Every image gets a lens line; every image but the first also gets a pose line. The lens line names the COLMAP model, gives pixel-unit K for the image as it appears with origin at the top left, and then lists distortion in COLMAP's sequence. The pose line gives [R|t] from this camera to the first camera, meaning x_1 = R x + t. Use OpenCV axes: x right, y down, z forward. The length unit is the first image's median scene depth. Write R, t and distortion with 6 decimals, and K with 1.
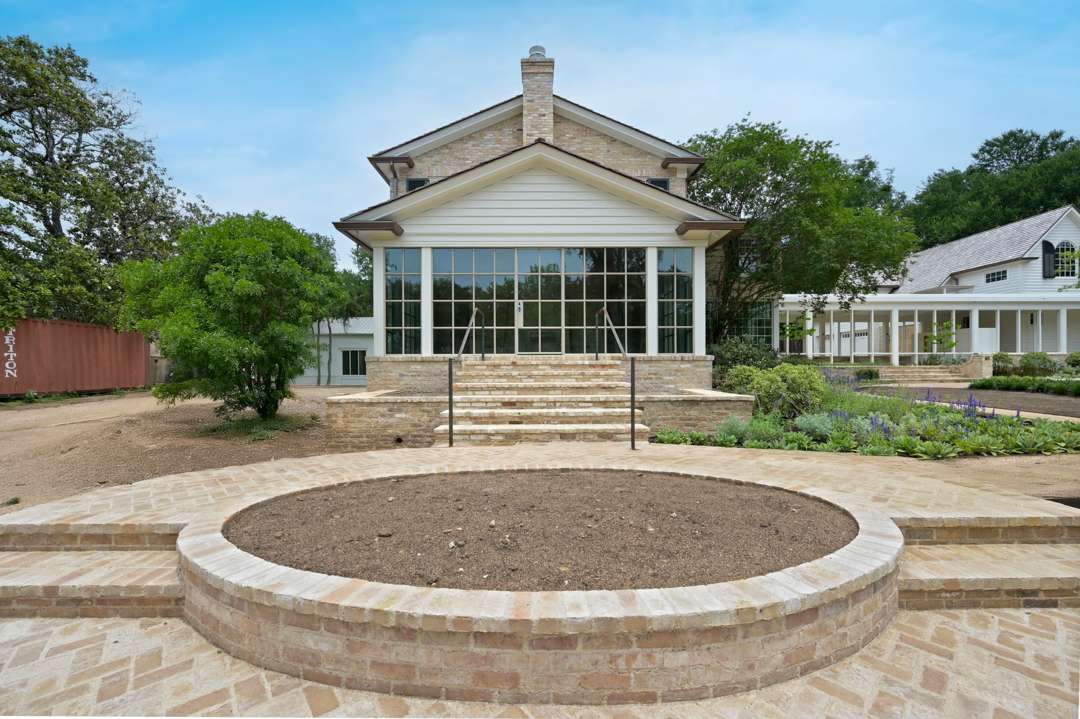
lens RADIAL K [[428.4, 0, 539.0], [0, 428.4, 364.6], [0, 0, 1]] dist [0.004249, 0.000274]
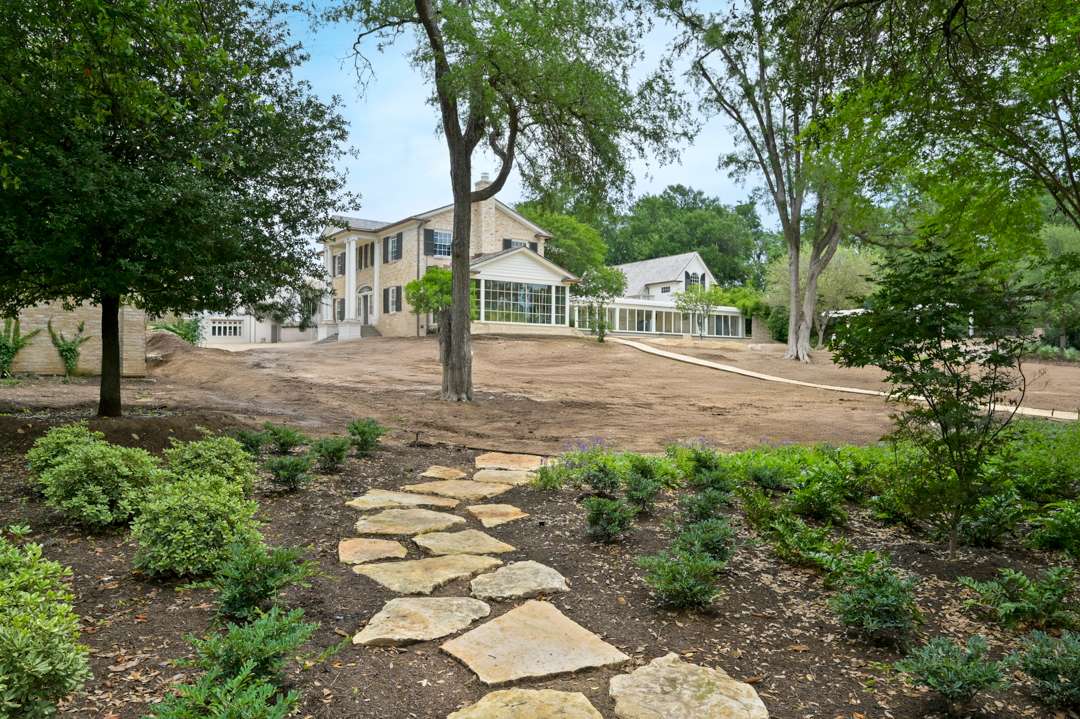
lens RADIAL K [[747.6, 0, 540.6], [0, 747.6, 361.9], [0, 0, 1]] dist [0.000208, 0.000000]
pose [[0.825230, 0.012572, 0.564657, -0.925786], [-0.010001, 0.999921, -0.007647, 0.093643], [-0.564709, 0.000663, 0.825290, -1.074542]]
